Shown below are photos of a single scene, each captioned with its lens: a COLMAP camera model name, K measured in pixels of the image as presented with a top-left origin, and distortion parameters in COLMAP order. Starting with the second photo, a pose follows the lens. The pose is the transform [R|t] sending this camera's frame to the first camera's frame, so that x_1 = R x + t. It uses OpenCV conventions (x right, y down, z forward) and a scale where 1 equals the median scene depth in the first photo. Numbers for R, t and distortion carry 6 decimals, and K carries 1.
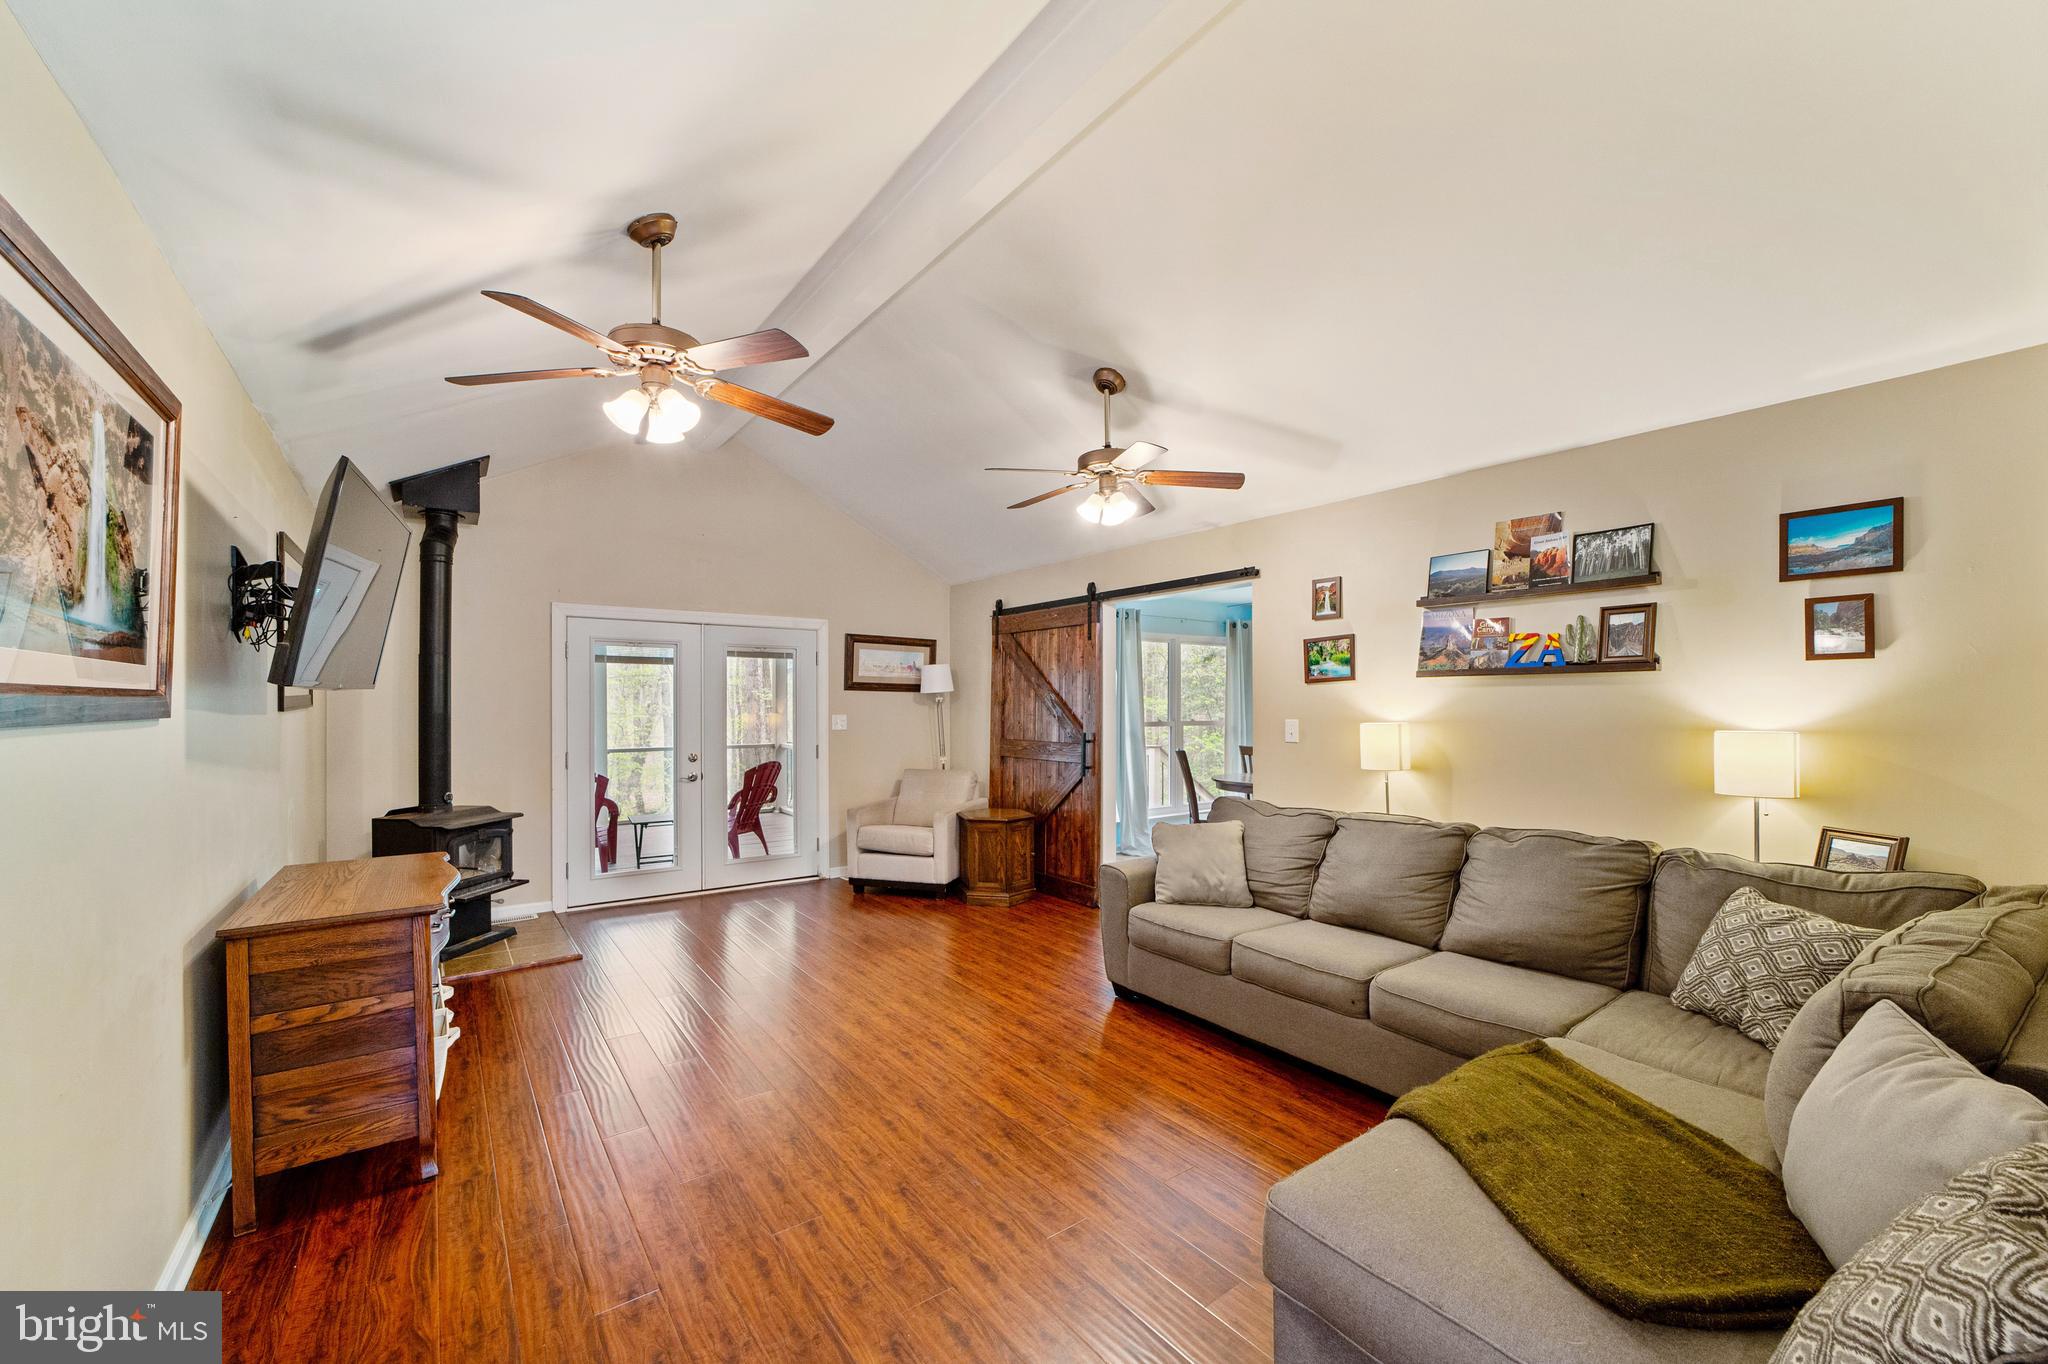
lens RADIAL K [[799.4, 0, 1010.6], [0, 799.4, 691.2], [0, 0, 1]] dist [-0.013201, 0.004857]
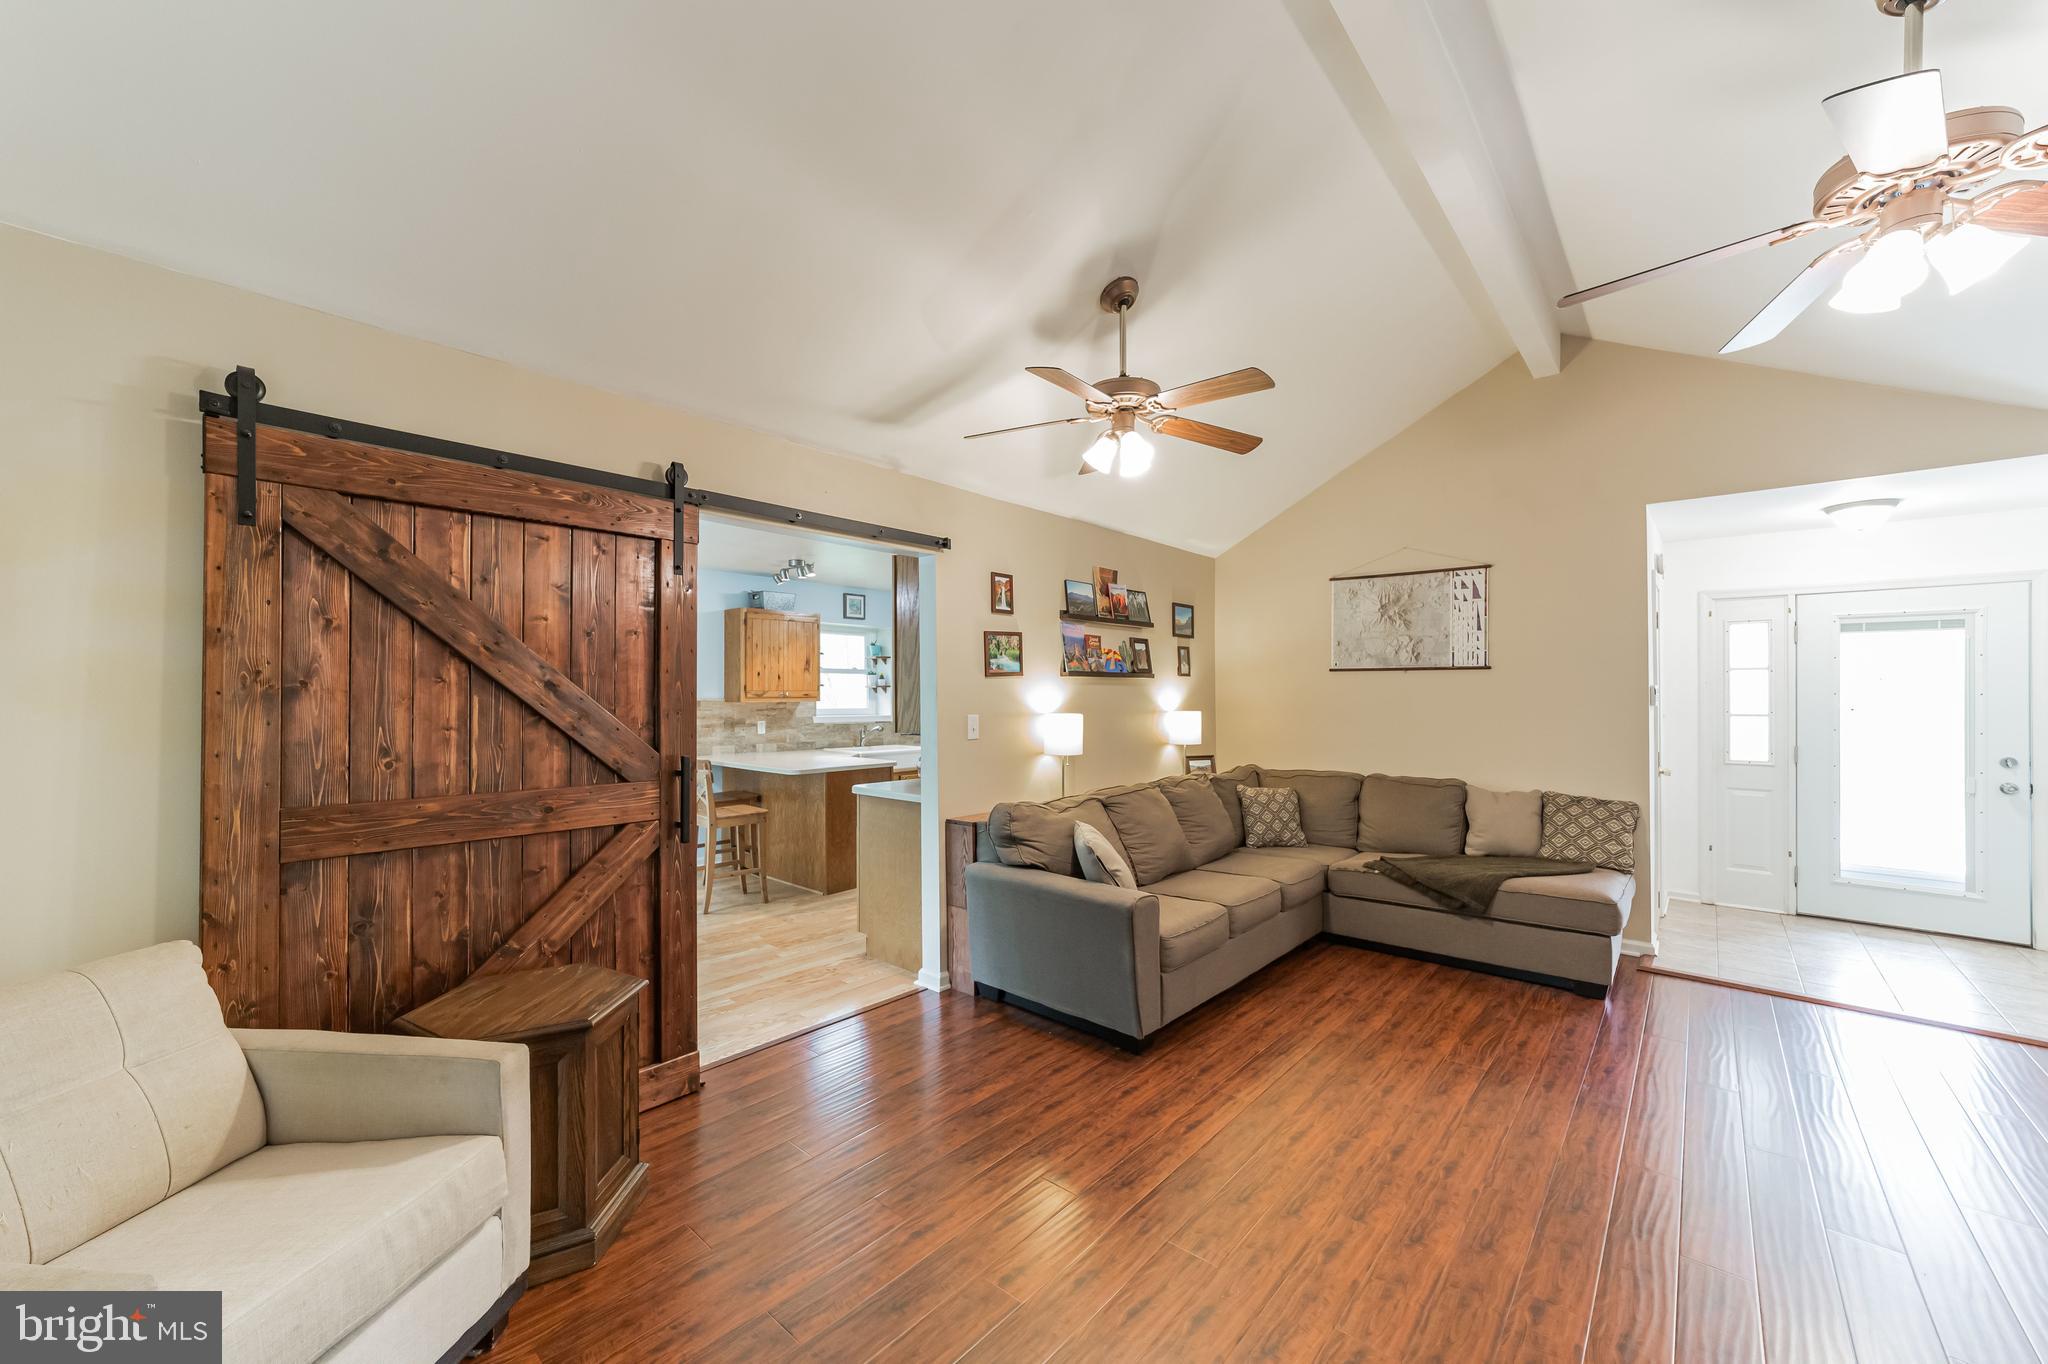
lens RADIAL K [[799.4, 0, 1023.0], [0, 799.4, 682.7], [0, 0, 1]] dist [-0.013201, 0.004857]
pose [[-0.224094, 0.016888, 0.974421, -0.664021], [-0.013660, 0.999697, -0.020467, 0.018811], [-0.974472, -0.017897, -0.223796, 1.341160]]
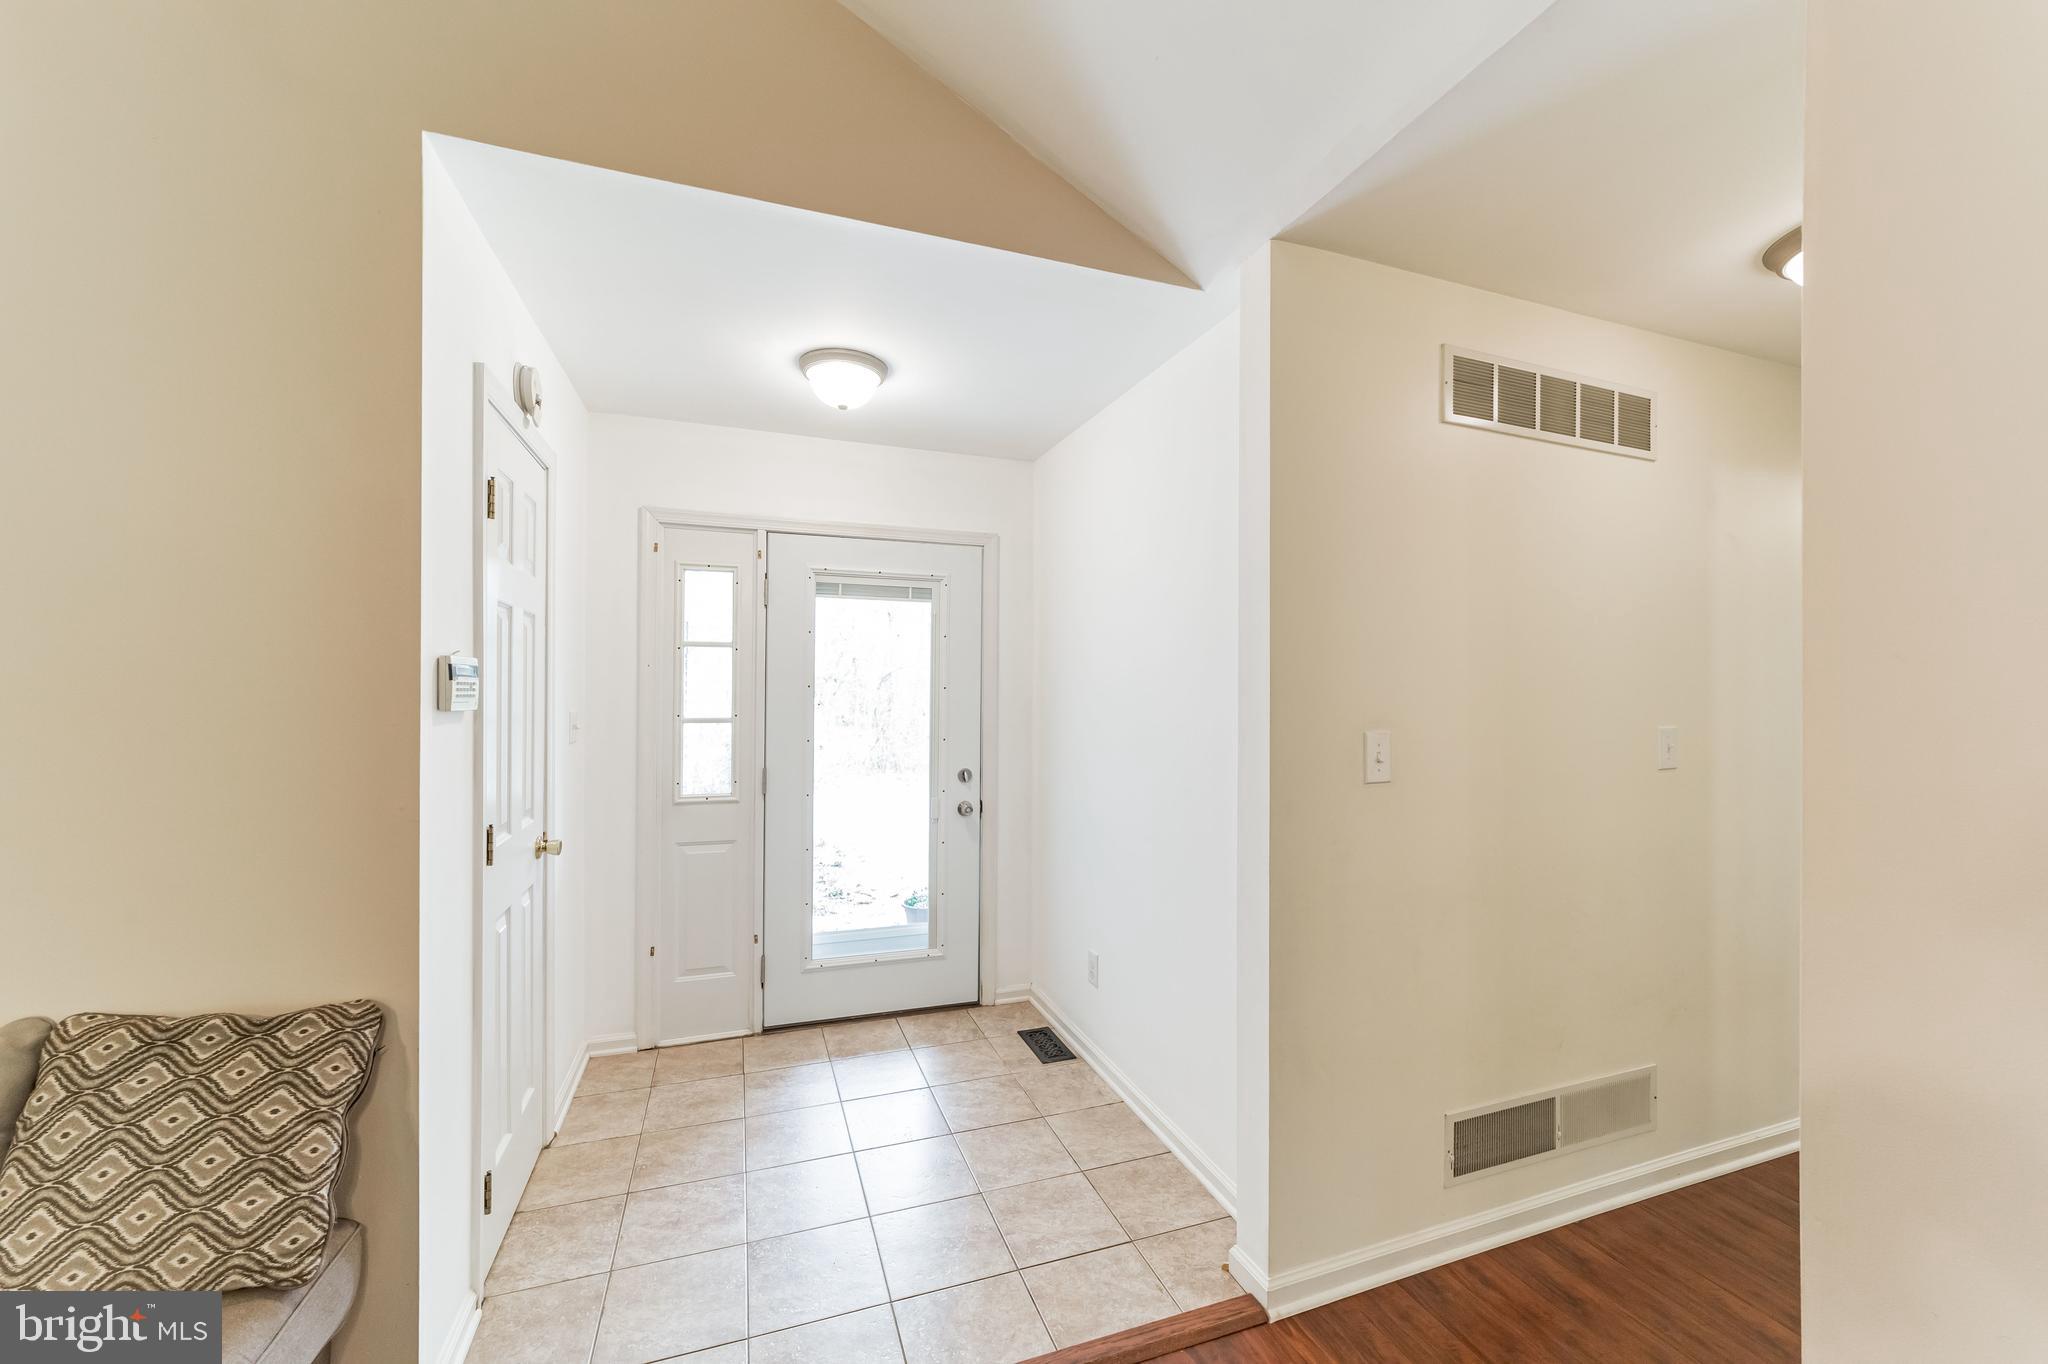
lens RADIAL K [[799.4, 0, 1029.4], [0, 799.4, 686.3], [0, 0, 1]] dist [-0.013201, 0.004857]
pose [[-0.963709, -0.002589, 0.266942, -0.139092], [-0.008606, 0.999735, -0.021372, 0.008773], [-0.266815, -0.022893, -0.963476, 0.492575]]
